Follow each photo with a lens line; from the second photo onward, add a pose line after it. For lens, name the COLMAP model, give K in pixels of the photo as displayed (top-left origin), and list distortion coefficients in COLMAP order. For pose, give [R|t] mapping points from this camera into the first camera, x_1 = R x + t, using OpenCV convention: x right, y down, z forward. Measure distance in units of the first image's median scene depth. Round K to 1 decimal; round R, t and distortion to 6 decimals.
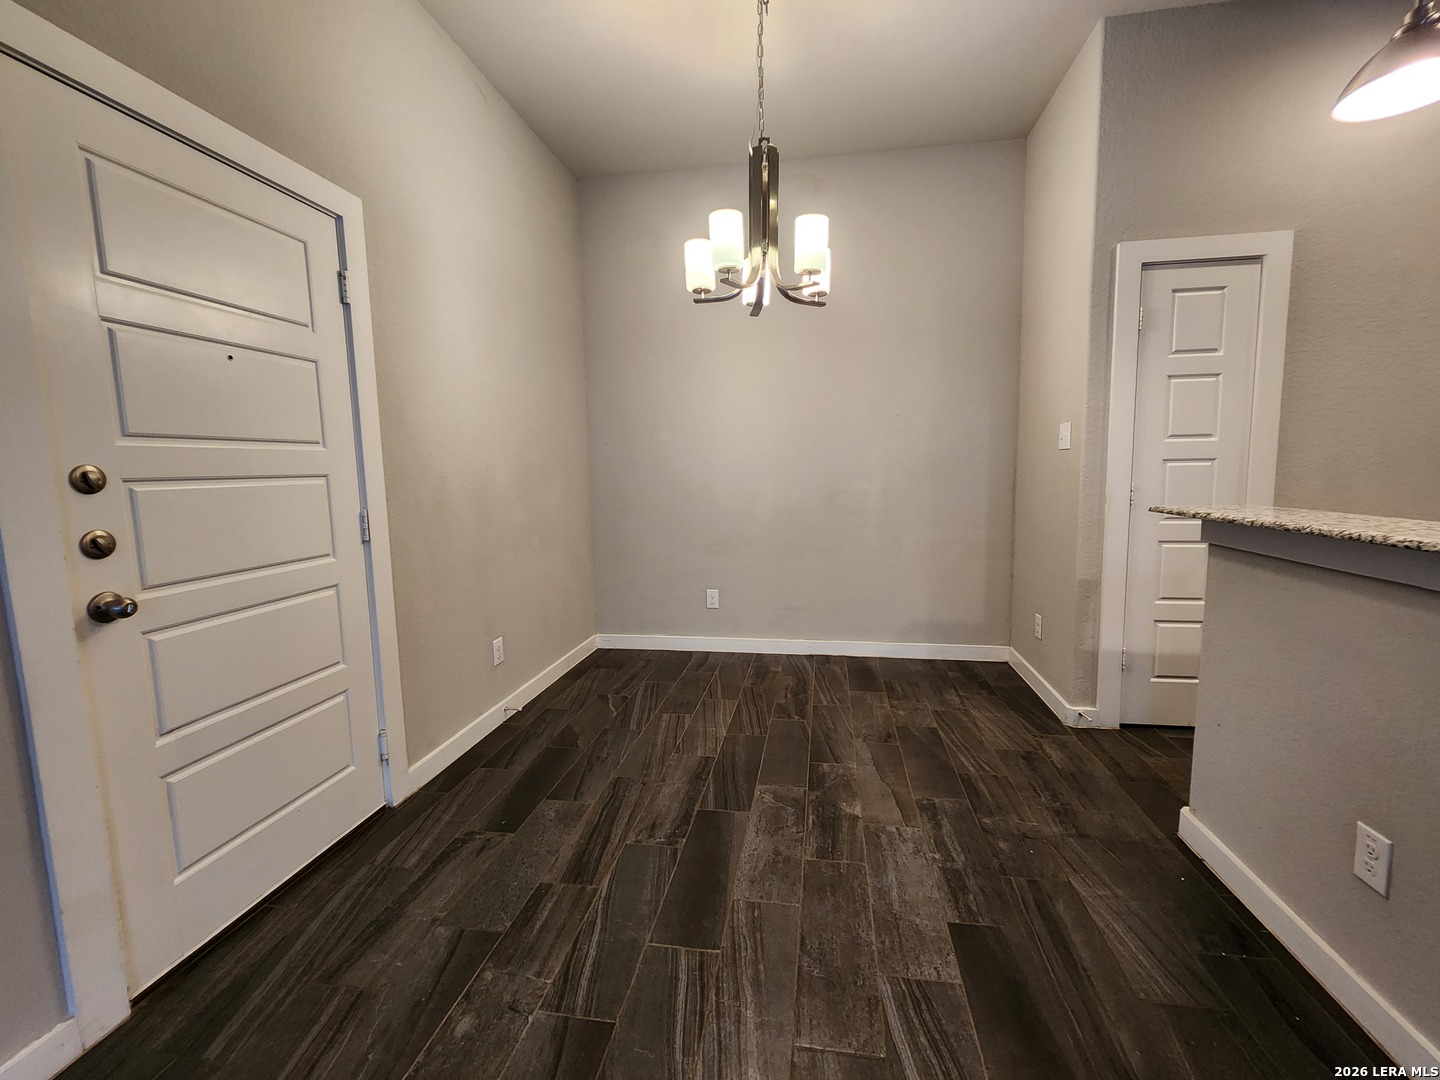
lens RADIAL K [[588.7, 0, 740.4], [0, 588.7, 536.8], [0, 0, 1]] dist [-0.005694, -0.002516]
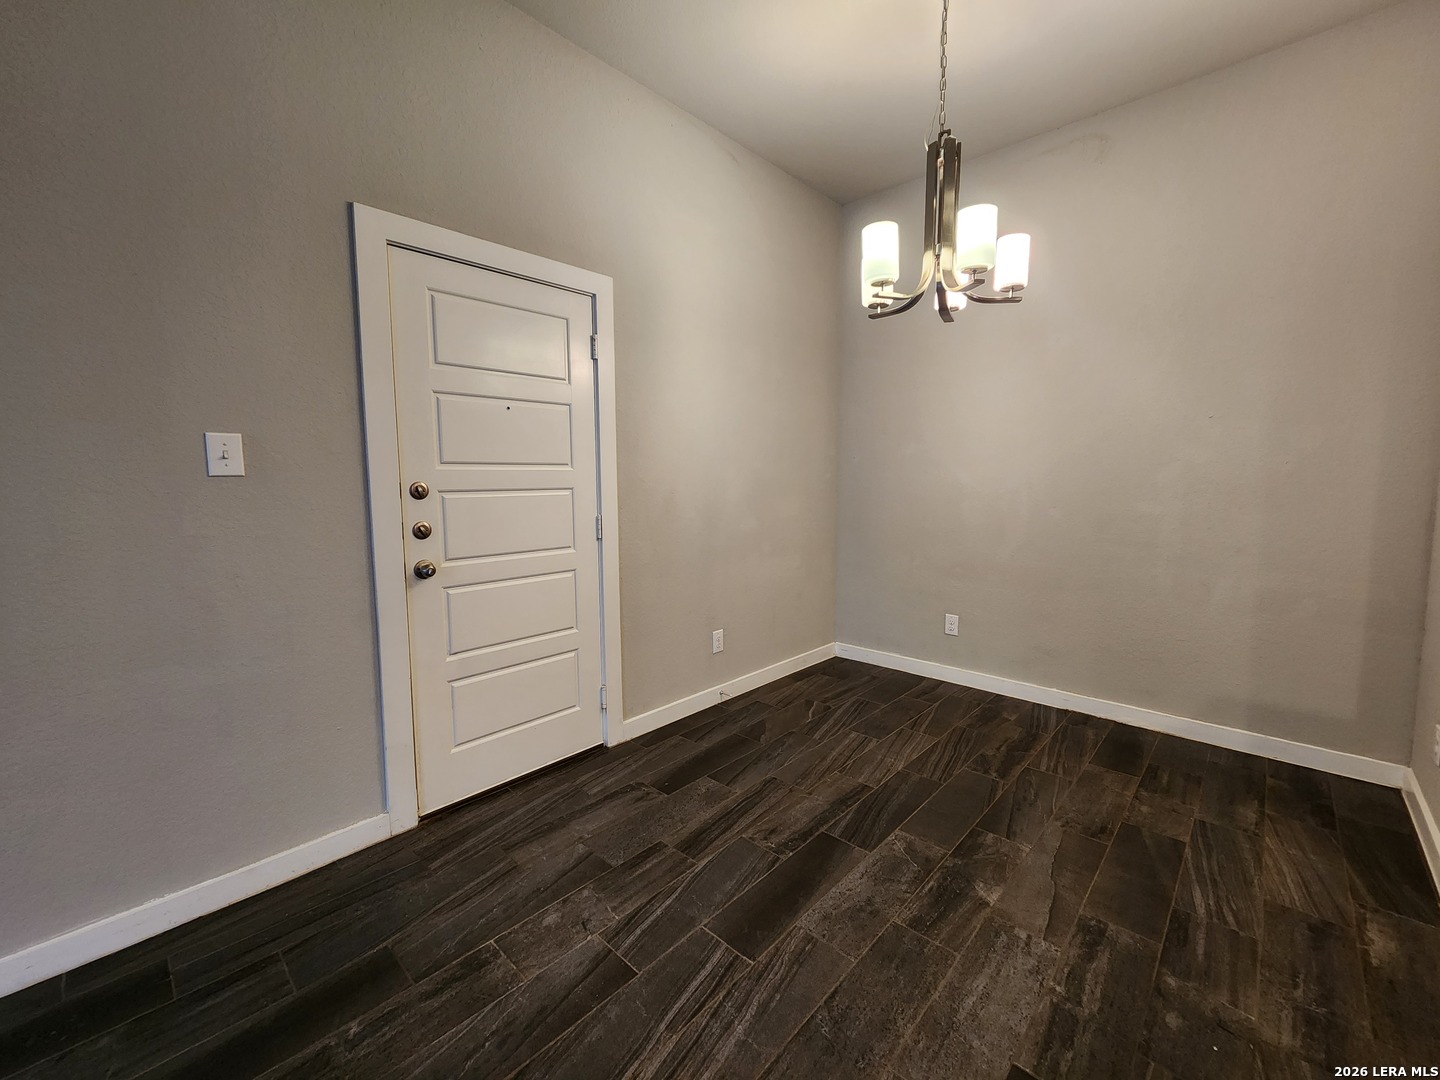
lens RADIAL K [[588.7, 0, 722.5], [0, 588.7, 534.4], [0, 0, 1]] dist [-0.005694, -0.002516]
pose [[0.824173, 0.066450, -0.562427, 0.332443], [-0.074168, 0.997204, 0.009133, -0.034311], [0.561461, 0.034187, 0.826797, 0.071599]]
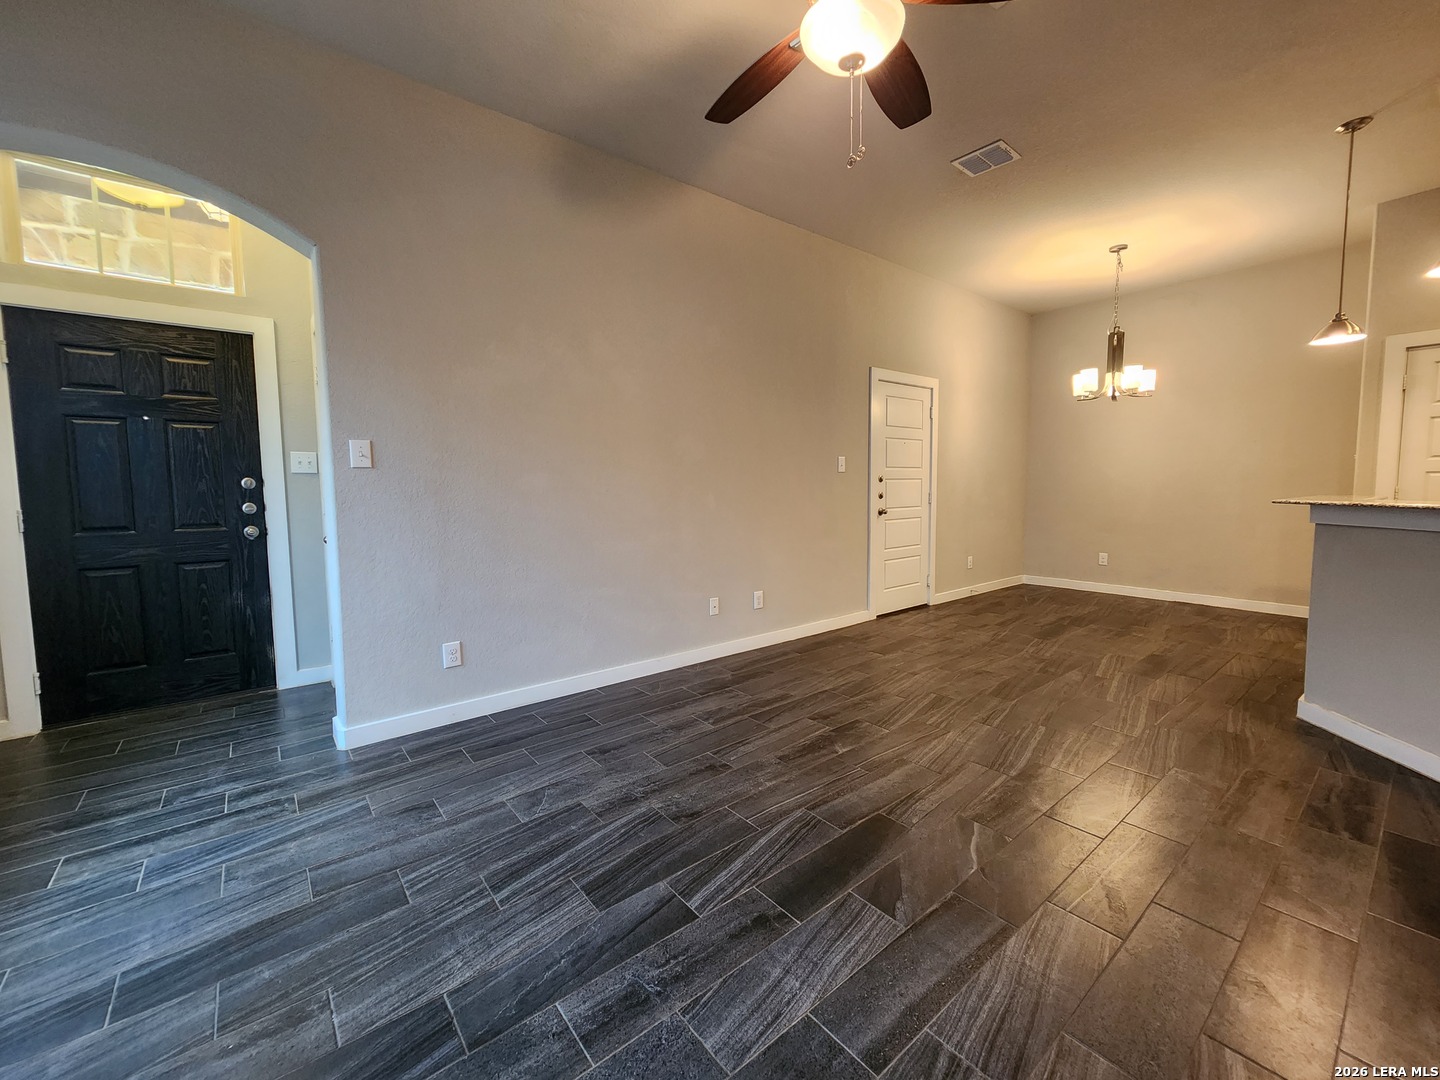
lens RADIAL K [[588.7, 0, 721.7], [0, 588.7, 529.9], [0, 0, 1]] dist [-0.005694, -0.002516]
pose [[0.736947, 0.064076, -0.672906, 0.511710], [-0.079990, 0.996769, 0.007313, 0.195812], [0.671201, 0.048436, 0.739692, -1.707160]]
